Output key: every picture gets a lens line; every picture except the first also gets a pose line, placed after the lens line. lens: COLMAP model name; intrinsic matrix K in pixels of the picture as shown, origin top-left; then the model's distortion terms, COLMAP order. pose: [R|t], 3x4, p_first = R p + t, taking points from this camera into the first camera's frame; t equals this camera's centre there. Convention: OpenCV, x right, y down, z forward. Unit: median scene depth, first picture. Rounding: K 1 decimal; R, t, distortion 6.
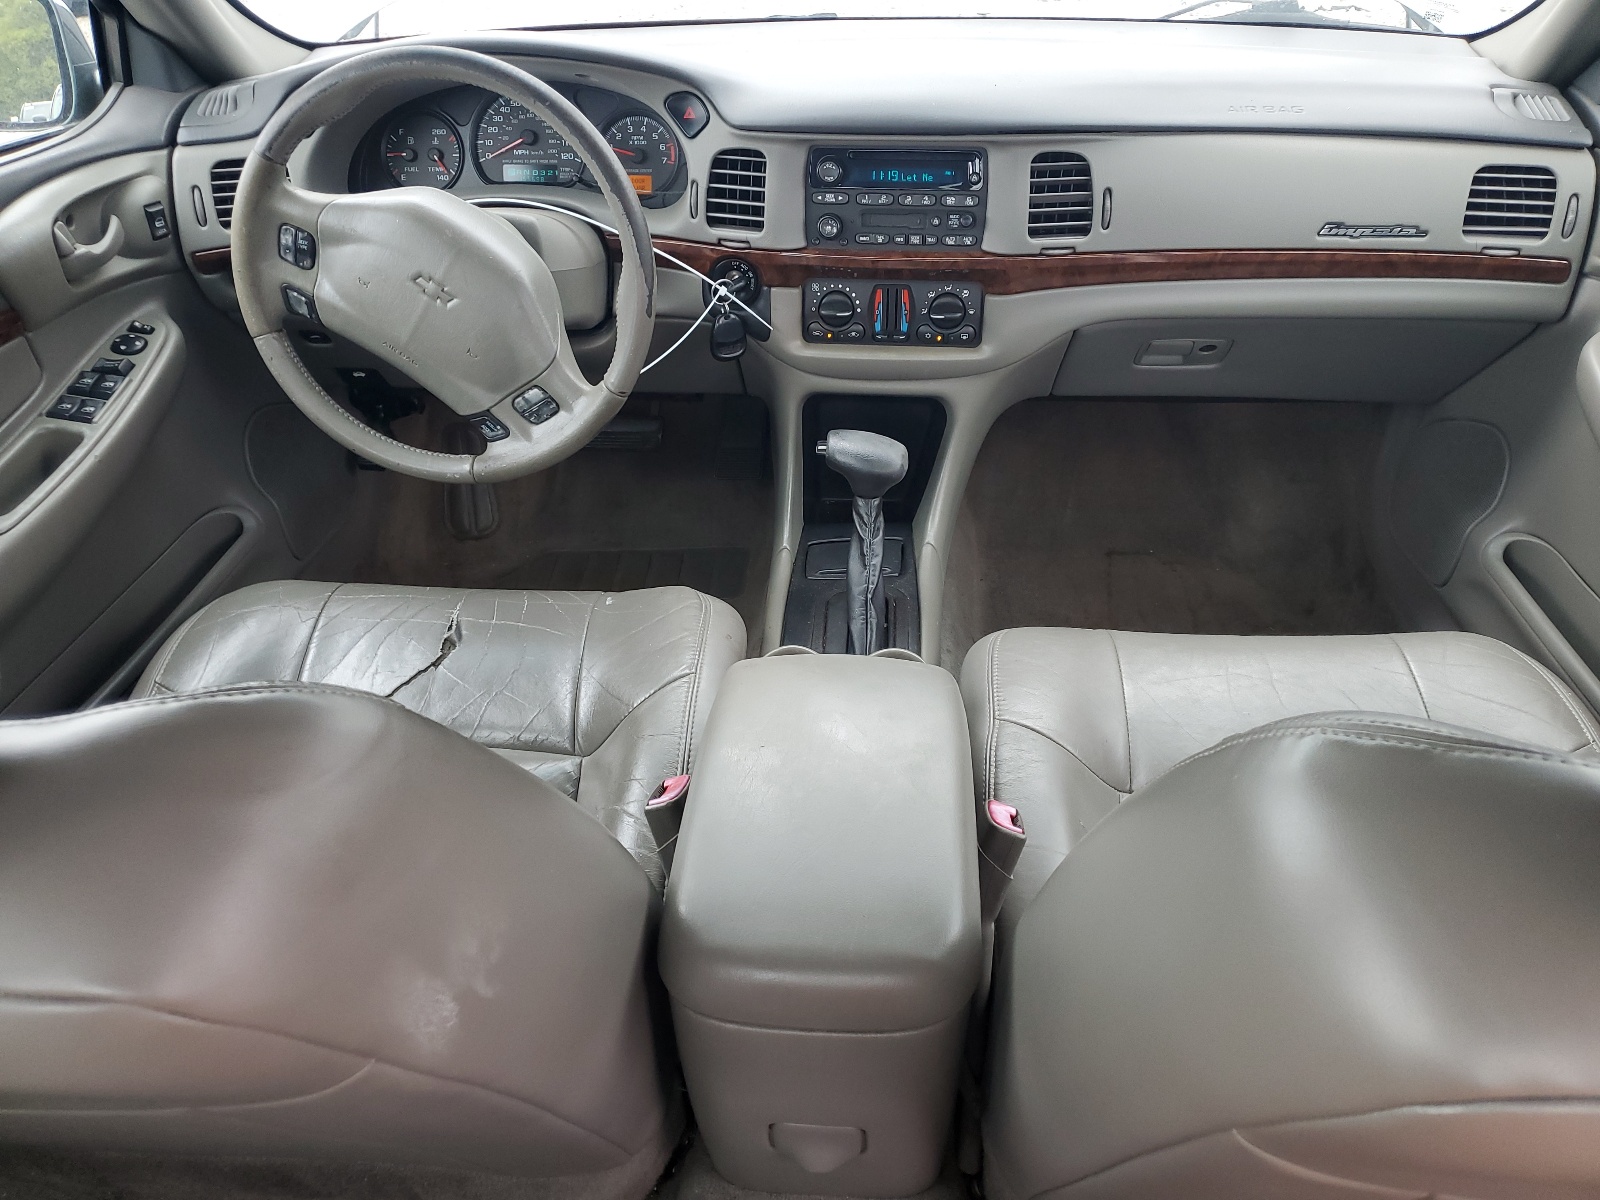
lens RADIAL K [[1216.5, 0, 799.7], [0, 1216.5, 598.2], [0, 0, 1]] dist [0.005220, 0.002037]
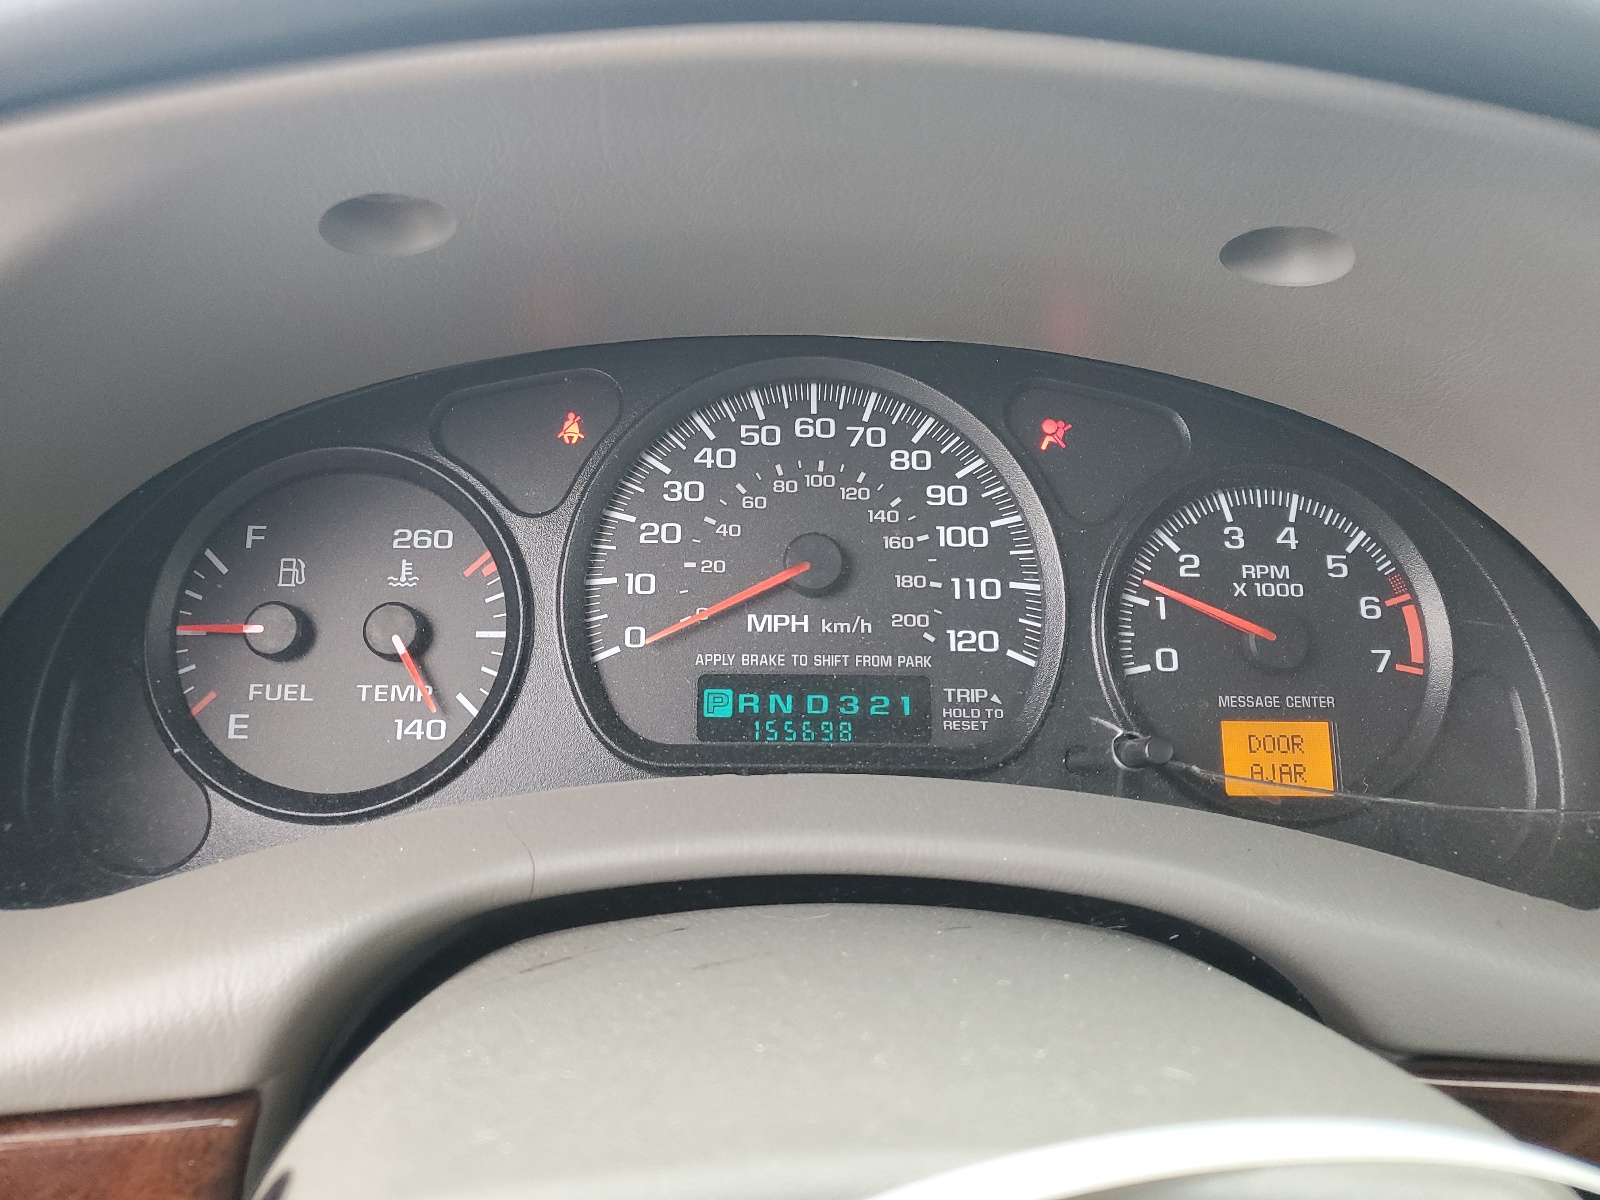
lens RADIAL K [[1216.5, 0, 799.1], [0, 1216.5, 600.7], [0, 0, 1]] dist [0.005220, 0.002037]
pose [[0.998554, 0.007637, 0.053221, -0.237405], [0.014644, 0.913803, -0.405894, -0.277601], [-0.051733, 0.406086, 0.912369, 0.790427]]
